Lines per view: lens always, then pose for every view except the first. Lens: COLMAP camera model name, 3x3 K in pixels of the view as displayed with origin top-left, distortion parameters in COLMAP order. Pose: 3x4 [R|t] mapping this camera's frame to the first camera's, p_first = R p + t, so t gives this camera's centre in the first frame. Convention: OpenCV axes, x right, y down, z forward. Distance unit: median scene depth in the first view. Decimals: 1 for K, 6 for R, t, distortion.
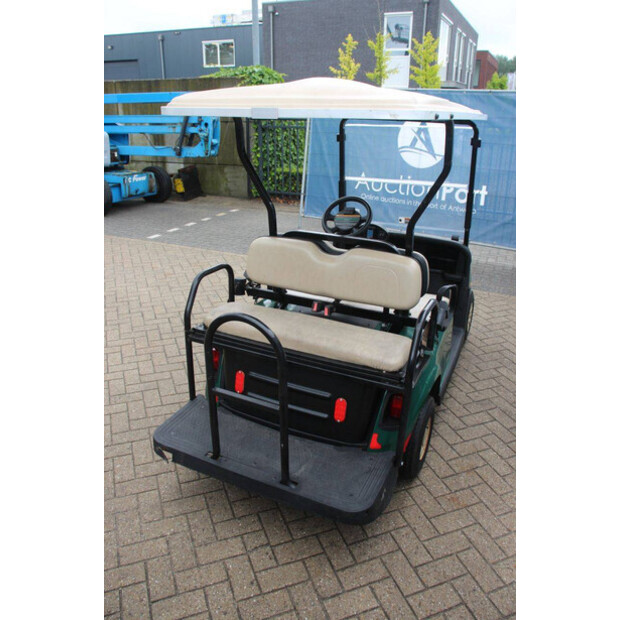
lens RADIAL K [[525.9, 0, 310.4], [0, 525.9, 295.3], [0, 0, 1]] dist [-0.168280, 0.178494]
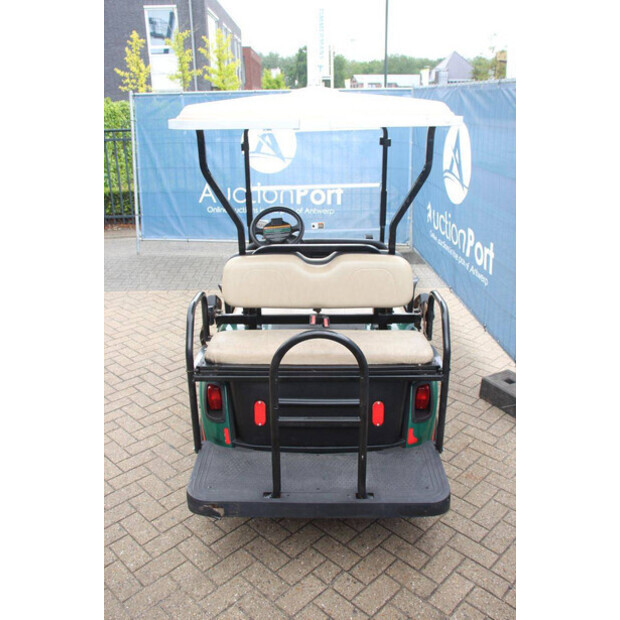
lens RADIAL K [[581.4, 0, 311.1], [0, 581.4, 296.4], [0, 0, 1]] dist [-0.122315, 0.166506]
pose [[0.907941, -0.157731, 0.388282, -0.401479], [0.171420, 0.985198, -0.000625, -0.020488], [-0.382436, 0.067127, 0.921540, 0.009329]]
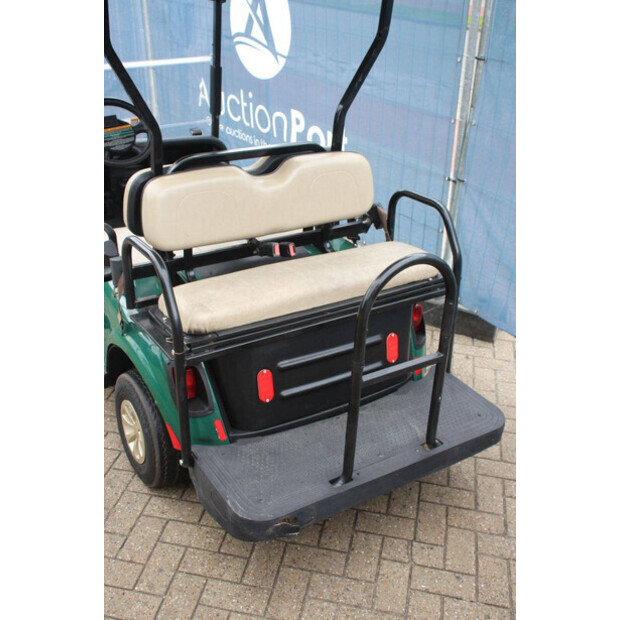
lens RADIAL K [[746.2, 0, 311.7], [0, 746.2, 296.5], [0, 0, 1]] dist [0.025164, 0.031695]
pose [[0.528742, -0.365907, 0.765862, -0.775565], [0.279583, 0.927032, 0.249890, -0.161814], [-0.801415, 0.081995, 0.592462, 0.351608]]
